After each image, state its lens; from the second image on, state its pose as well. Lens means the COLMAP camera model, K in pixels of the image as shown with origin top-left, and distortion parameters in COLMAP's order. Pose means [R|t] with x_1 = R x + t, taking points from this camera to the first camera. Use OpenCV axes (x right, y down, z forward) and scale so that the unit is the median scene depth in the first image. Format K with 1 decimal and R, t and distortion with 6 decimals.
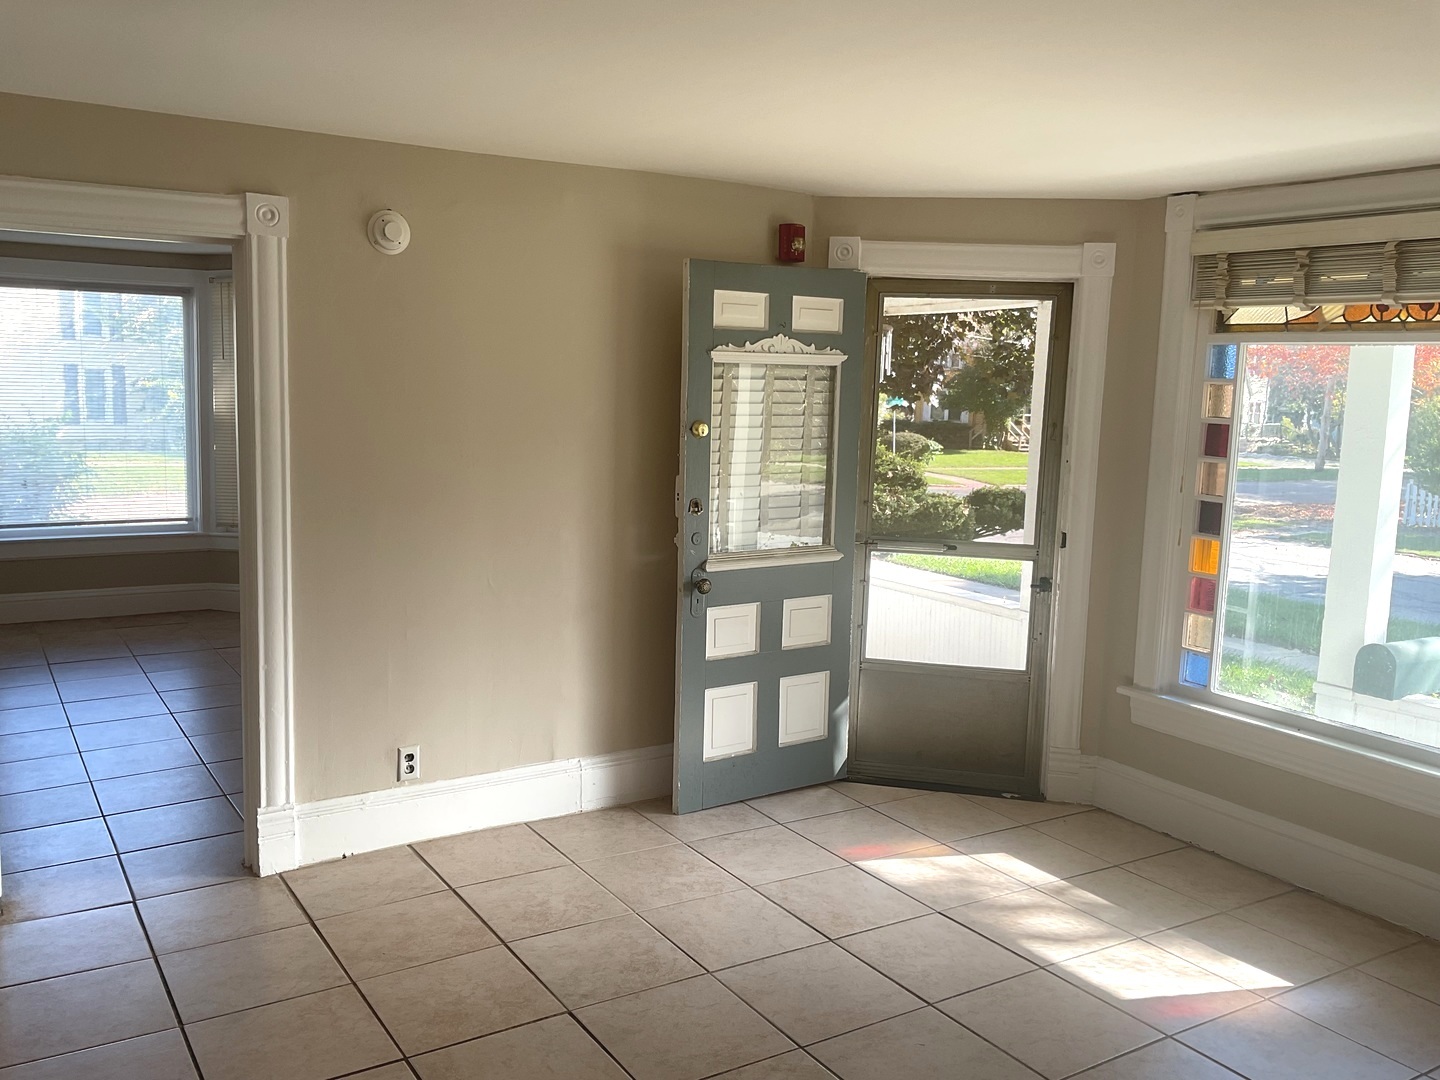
lens RADIAL K [[1206.4, 0, 713.5], [0, 1206.4, 536.3], [0, 0, 1]] dist [0.081469, -0.142030]
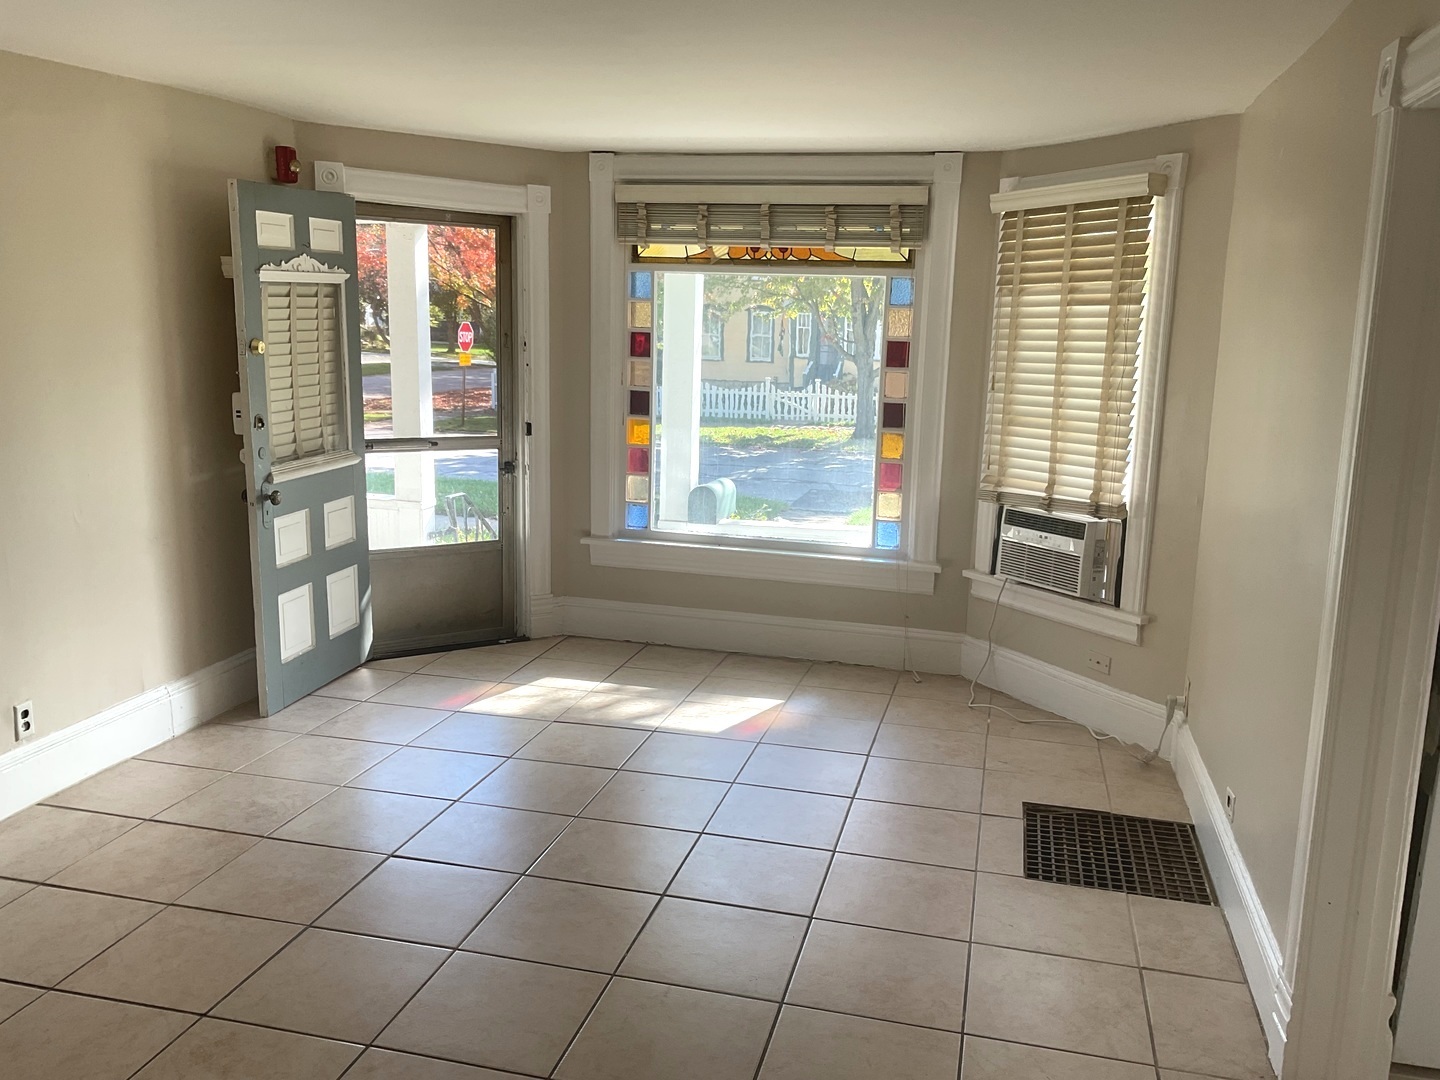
lens RADIAL K [[1206.4, 0, 721.4], [0, 1206.4, 541.6], [0, 0, 1]] dist [0.081469, -0.142030]
pose [[0.724948, -0.141723, 0.674066, -0.440813], [0.083567, 0.989472, 0.118162, -0.013162], [-0.683715, -0.029331, 0.729159, -0.038553]]
